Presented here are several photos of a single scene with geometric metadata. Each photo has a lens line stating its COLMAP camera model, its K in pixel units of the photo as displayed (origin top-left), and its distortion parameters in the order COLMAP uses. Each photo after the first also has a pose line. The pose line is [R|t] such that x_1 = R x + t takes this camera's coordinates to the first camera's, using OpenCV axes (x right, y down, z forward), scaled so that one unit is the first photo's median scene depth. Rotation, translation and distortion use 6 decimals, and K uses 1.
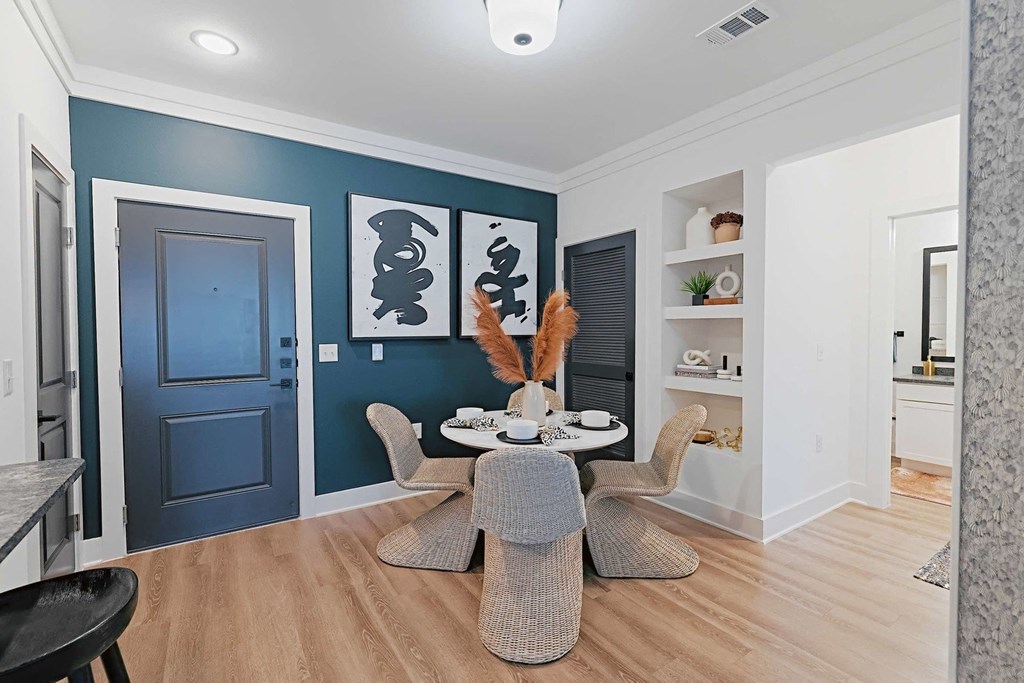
lens RADIAL K [[460.7, 0, 509.6], [0, 460.7, 340.4], [0, 0, 1]] dist [0.001394, 0.001106]
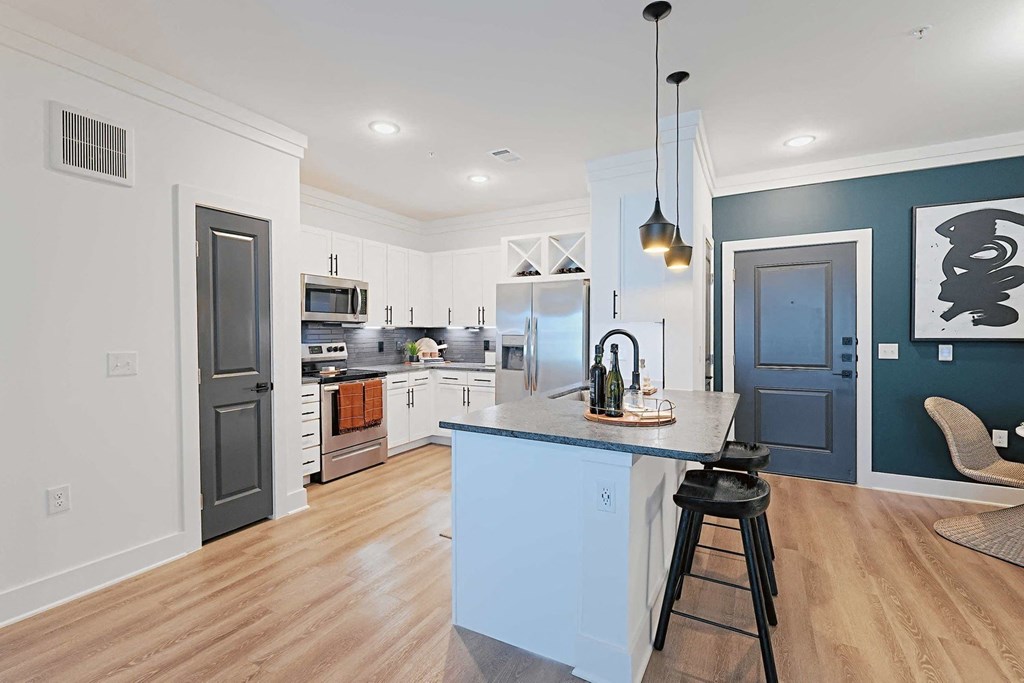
lens RADIAL K [[460.7, 0, 507.1], [0, 460.7, 335.6], [0, 0, 1]] dist [0.001394, 0.001106]
pose [[0.470085, 0.011540, -0.882546, 0.169908], [-0.018540, 0.999823, 0.003198, 0.001877], [0.882426, 0.014859, 0.470216, -0.368972]]
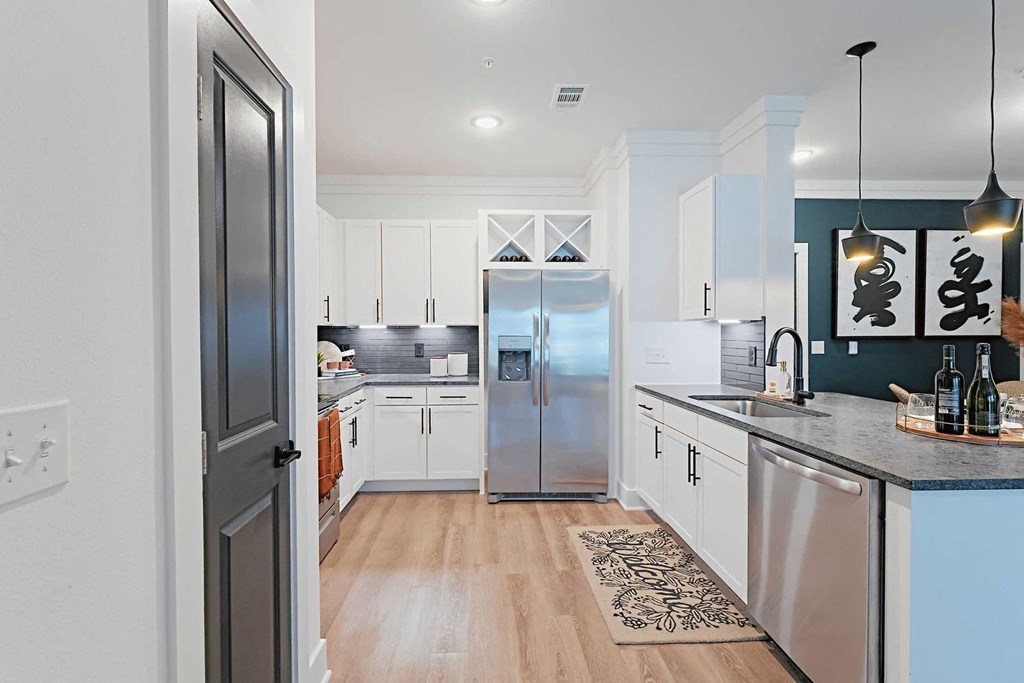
lens RADIAL K [[460.7, 0, 513.7], [0, 460.7, 336.8], [0, 0, 1]] dist [0.001394, 0.001106]
pose [[0.864567, 0.006332, -0.502478, -0.470680], [-0.010366, 0.999933, -0.005236, 0.011370], [0.502411, 0.009735, 0.864574, -0.617478]]
